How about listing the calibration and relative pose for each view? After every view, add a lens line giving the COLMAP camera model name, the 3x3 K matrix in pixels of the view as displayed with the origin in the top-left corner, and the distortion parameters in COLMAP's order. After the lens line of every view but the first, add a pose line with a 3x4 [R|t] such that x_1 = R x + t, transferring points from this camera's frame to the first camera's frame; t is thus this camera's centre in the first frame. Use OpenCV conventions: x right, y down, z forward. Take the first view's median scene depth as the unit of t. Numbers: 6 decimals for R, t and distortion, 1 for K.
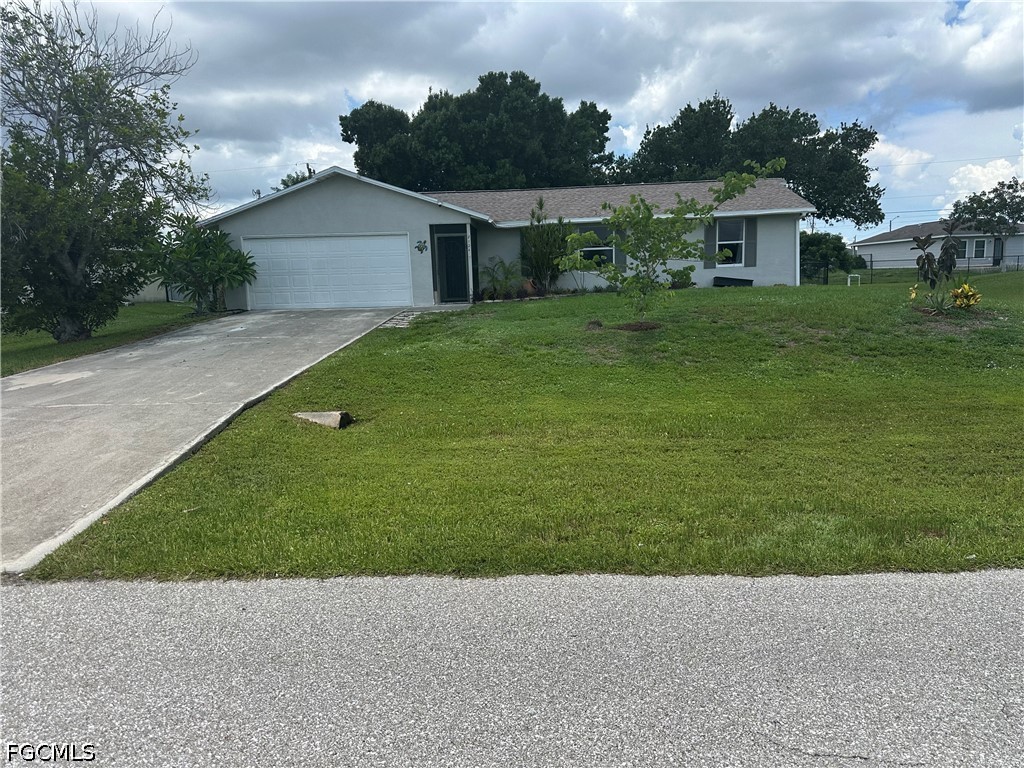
lens RADIAL K [[724.2, 0, 512.0], [0, 724.2, 384.0], [0, 0, 1]] dist [0.087679, -0.120301]
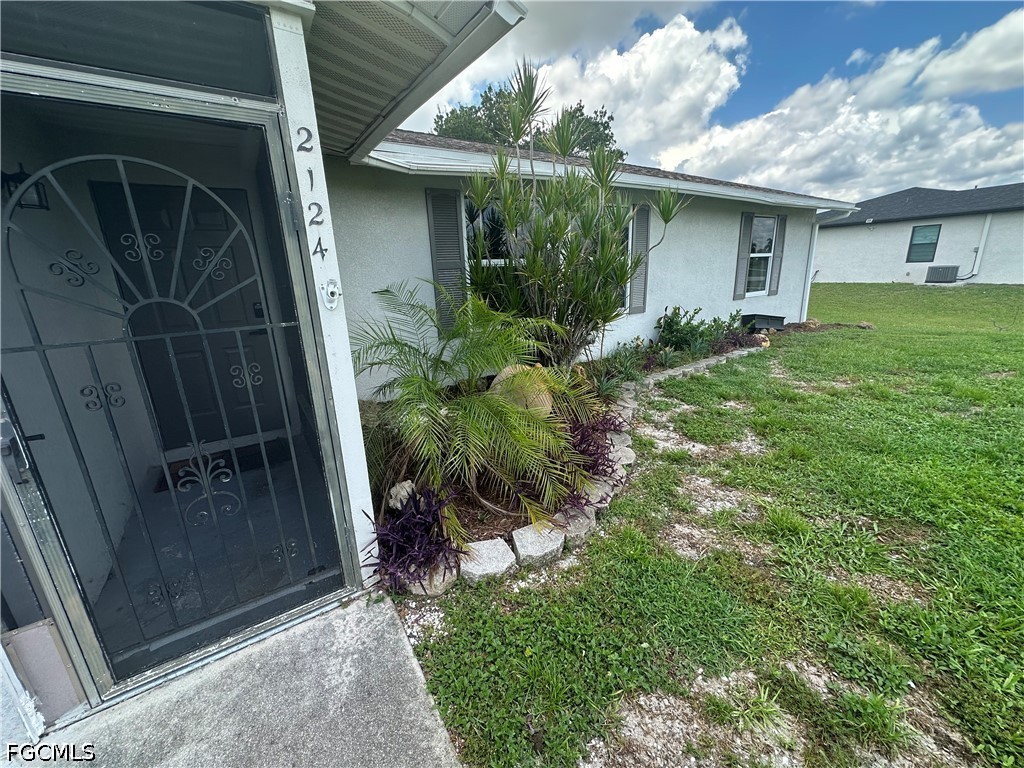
lens RADIAL K [[408.2, 0, 512.0], [0, 408.2, 384.0], [0, 0, 1]] dist [-0.007326, 0.000814]
pose [[0.810820, -0.154117, 0.564641, -0.072631], [0.096004, 0.986664, 0.131447, -0.157229], [-0.577369, -0.052372, 0.814802, 0.864533]]
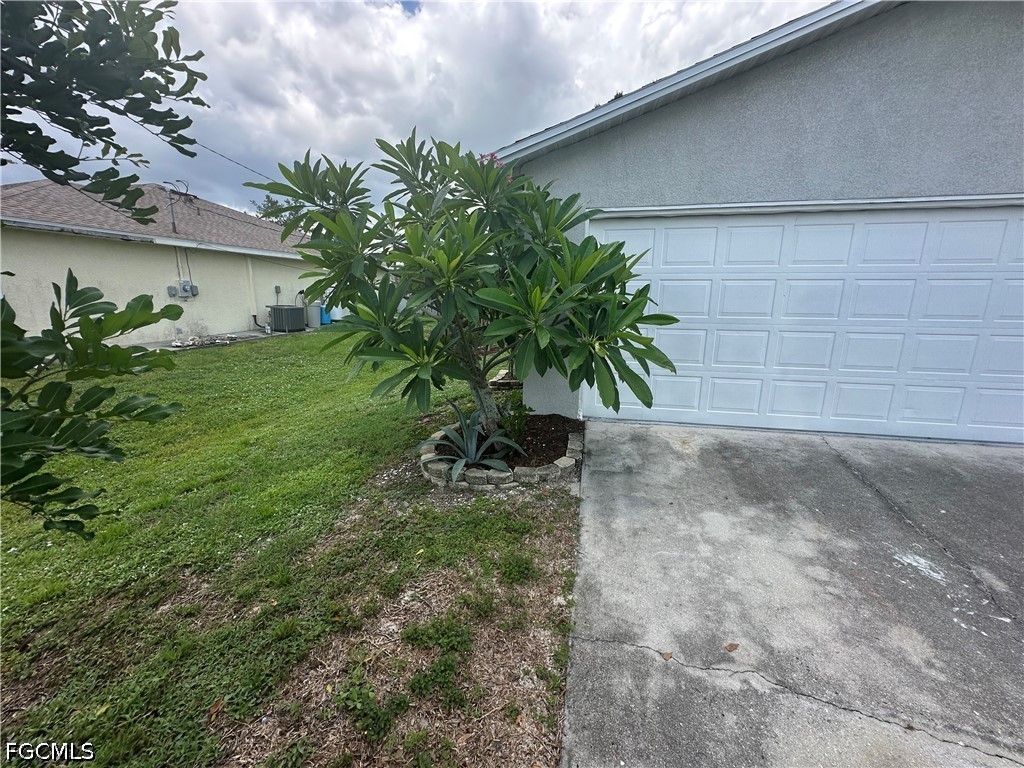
lens RADIAL K [[408.2, 0, 512.0], [0, 408.2, 384.0], [0, 0, 1]] dist [-0.007326, 0.000814]
pose [[0.985706, 0.072722, -0.151969, -0.348239], [-0.060440, 0.994636, 0.083941, -0.128062], [0.157259, -0.073556, 0.984814, 0.758245]]
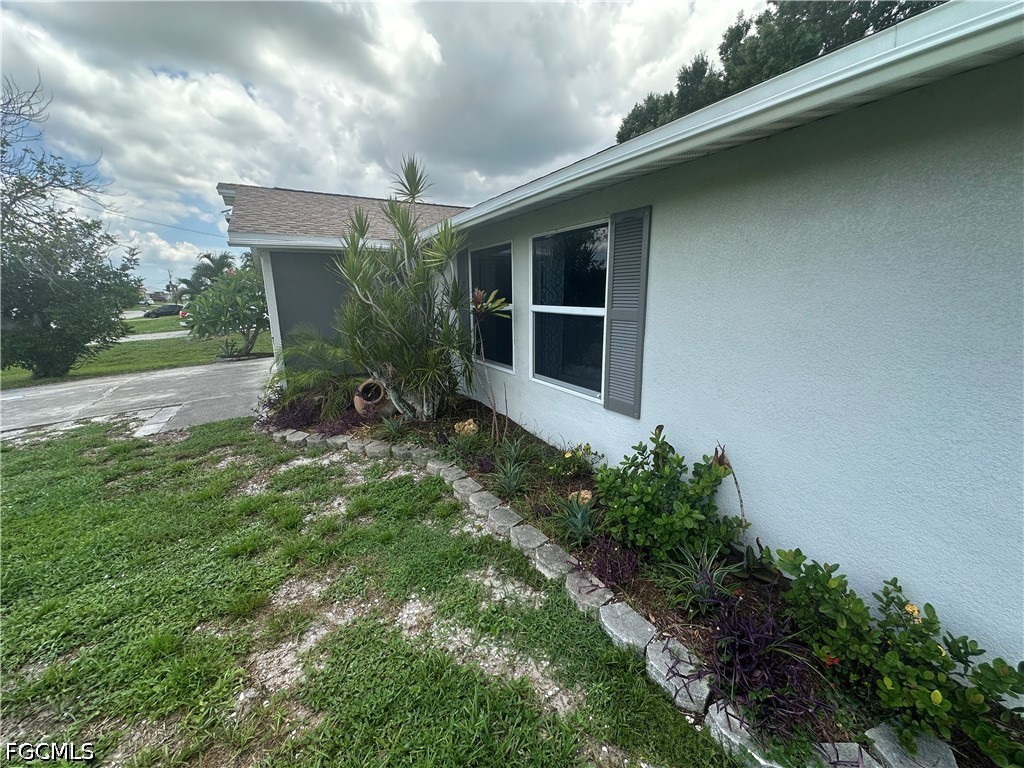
lens RADIAL K [[408.2, 0, 512.0], [0, 408.2, 384.0], [0, 0, 1]] dist [-0.007326, 0.000814]
pose [[0.525382, 0.218186, -0.822416, 0.247108], [-0.130669, 0.975787, 0.175400, -0.189214], [0.840773, 0.015312, 0.541171, 0.930045]]
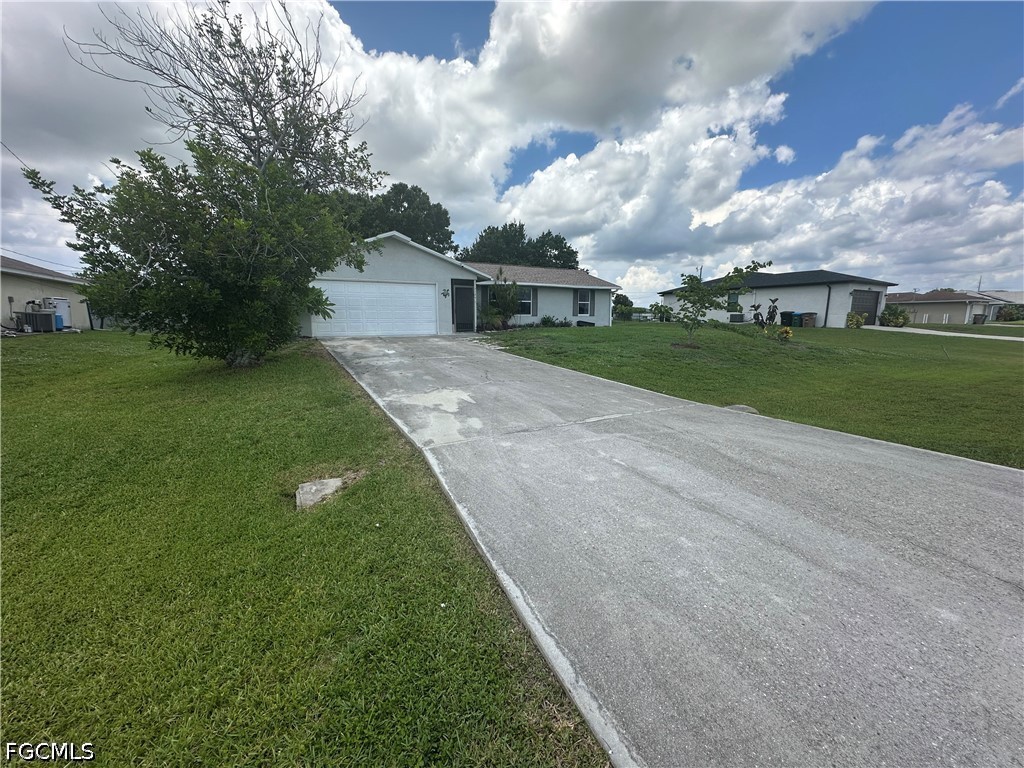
lens RADIAL K [[408.2, 0, 512.0], [0, 408.2, 384.0], [0, 0, 1]] dist [-0.007326, 0.000814]
pose [[0.844929, -0.050911, 0.532450, -0.430842], [0.047251, 0.998673, 0.020508, -0.017058], [-0.532787, 0.007831, 0.846213, 0.226673]]
